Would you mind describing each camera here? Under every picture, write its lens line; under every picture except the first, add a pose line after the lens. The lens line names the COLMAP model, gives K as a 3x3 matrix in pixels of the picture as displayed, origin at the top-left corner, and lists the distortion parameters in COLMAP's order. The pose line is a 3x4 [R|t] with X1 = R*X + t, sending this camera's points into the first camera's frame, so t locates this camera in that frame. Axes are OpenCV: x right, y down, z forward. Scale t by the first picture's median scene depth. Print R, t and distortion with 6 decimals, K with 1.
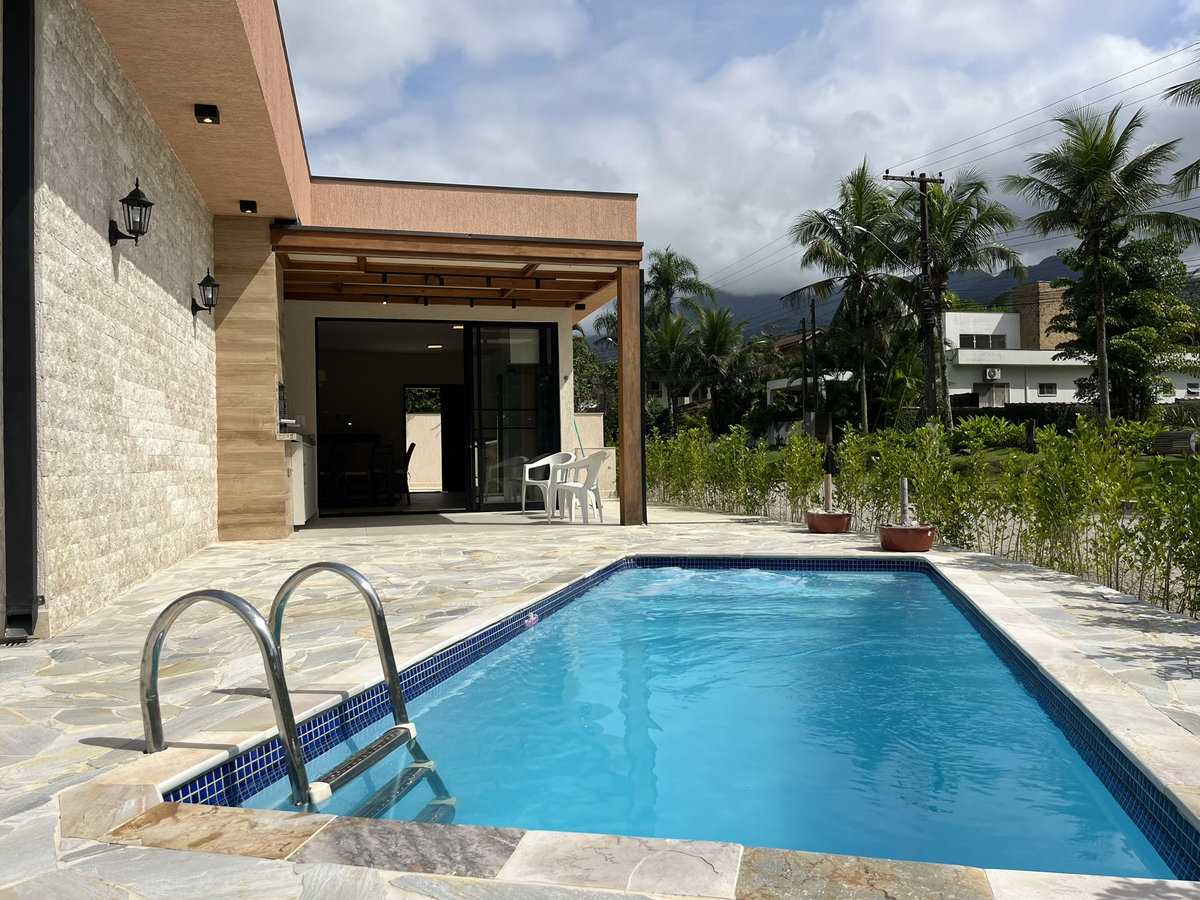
lens RADIAL K [[908.3, 0, 606.0], [0, 908.3, 450.8], [0, 0, 1]] dist [0.054542, -0.071815]
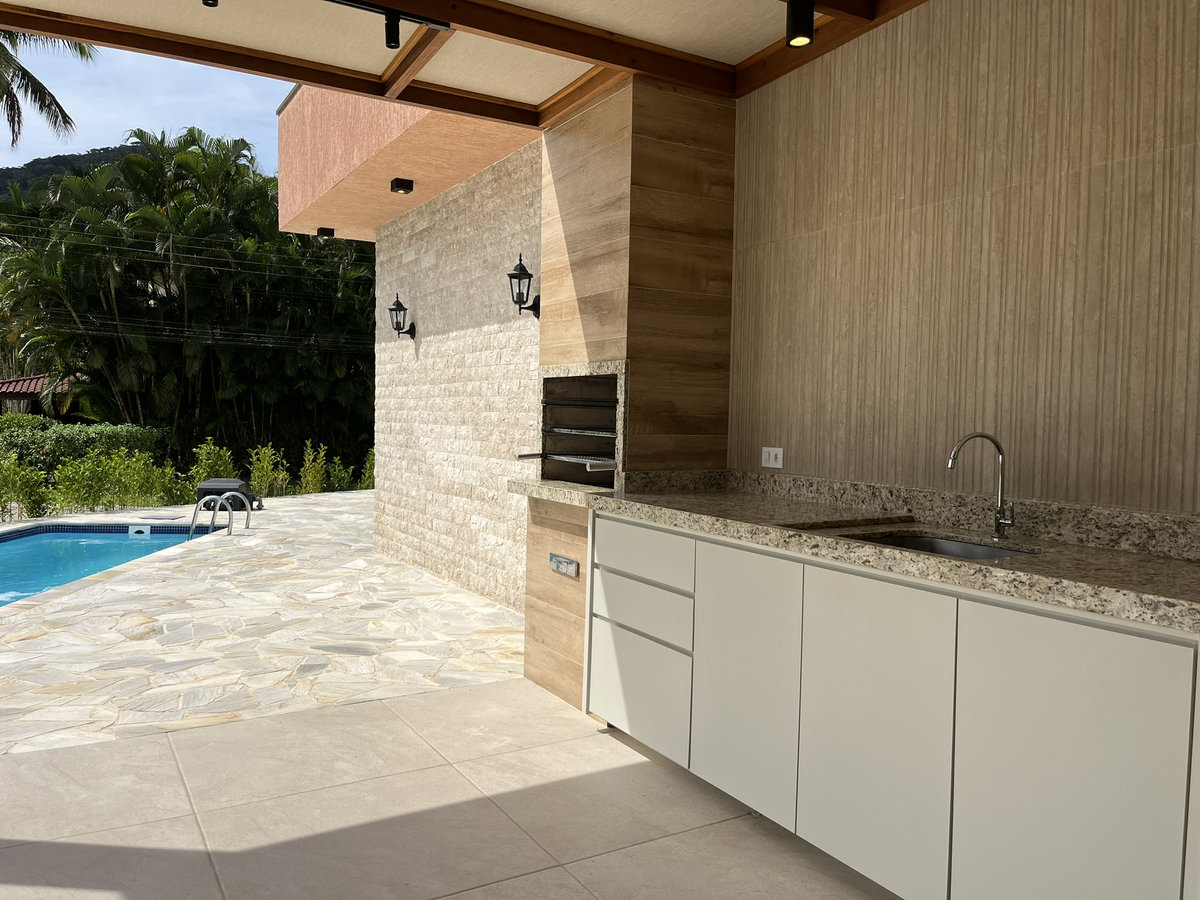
lens RADIAL K [[908.3, 0, 600.5], [0, 908.3, 453.4], [0, 0, 1]] dist [0.054542, -0.071815]
pose [[-0.962990, 0.013282, -0.269210, -0.241624], [0.004236, 0.999408, 0.034154, -0.046998], [0.269504, 0.031750, -0.962476, 1.453724]]
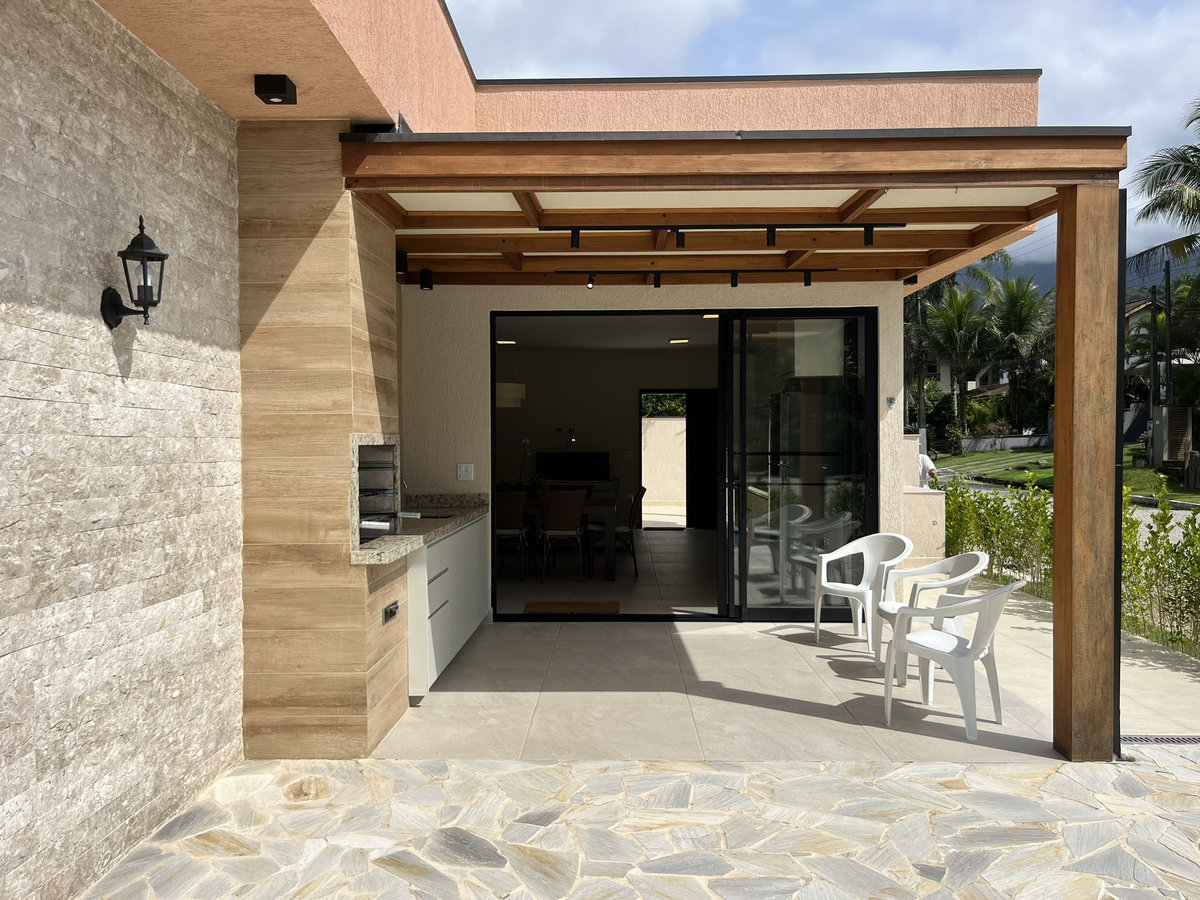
lens RADIAL K [[908.3, 0, 596.9], [0, 908.3, 451.9], [0, 0, 1]] dist [0.054542, -0.071815]
pose [[0.959905, 0.019127, -0.279673, -0.083733], [-0.012509, 0.999598, 0.025428, -0.082397], [0.280047, -0.020910, 0.959759, 0.517391]]
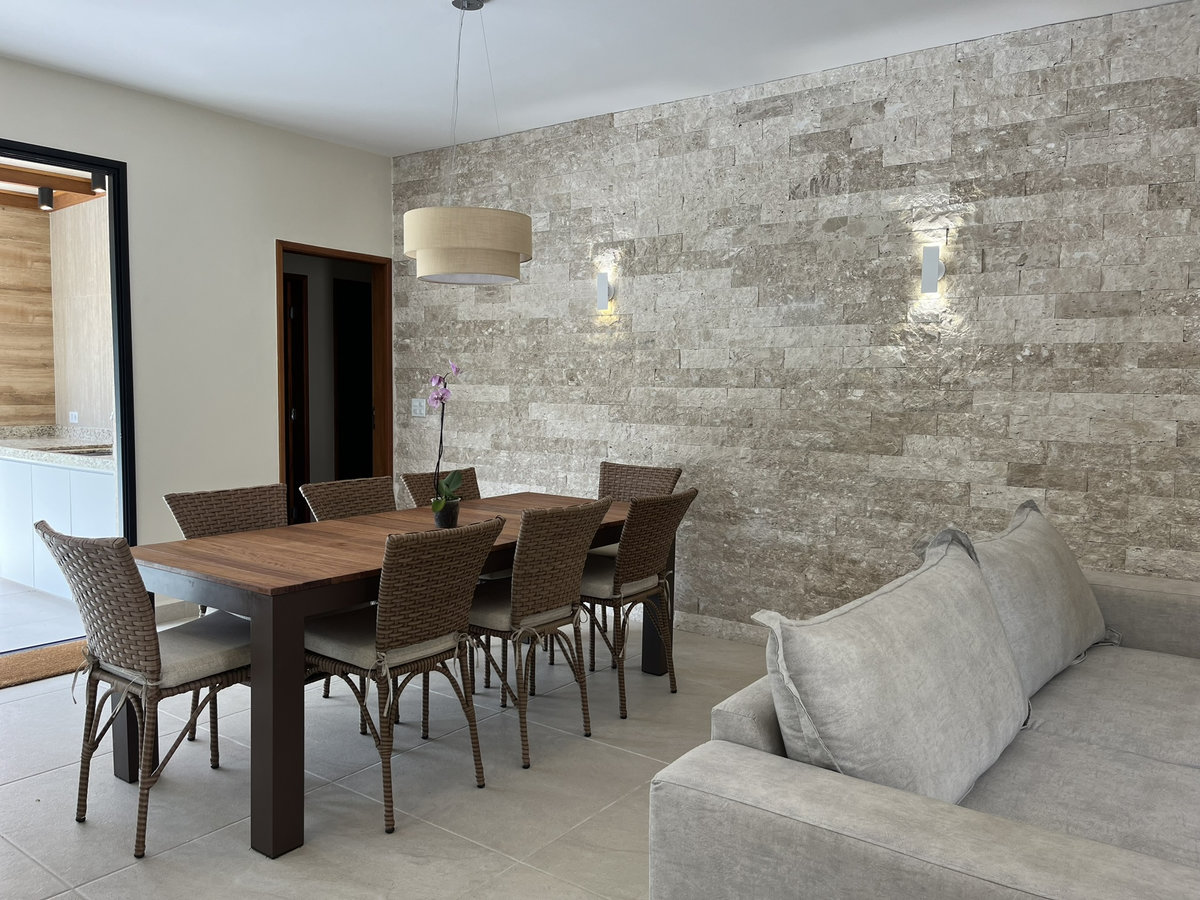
lens RADIAL K [[908.3, 0, 594.7], [0, 908.3, 458.7], [0, 0, 1]] dist [0.054542, -0.071815]
pose [[-0.780380, 0.059702, -0.622449, -0.297565], [0.011738, 0.996655, 0.080877, -0.053503], [0.625196, 0.055808, -0.778470, 2.014763]]
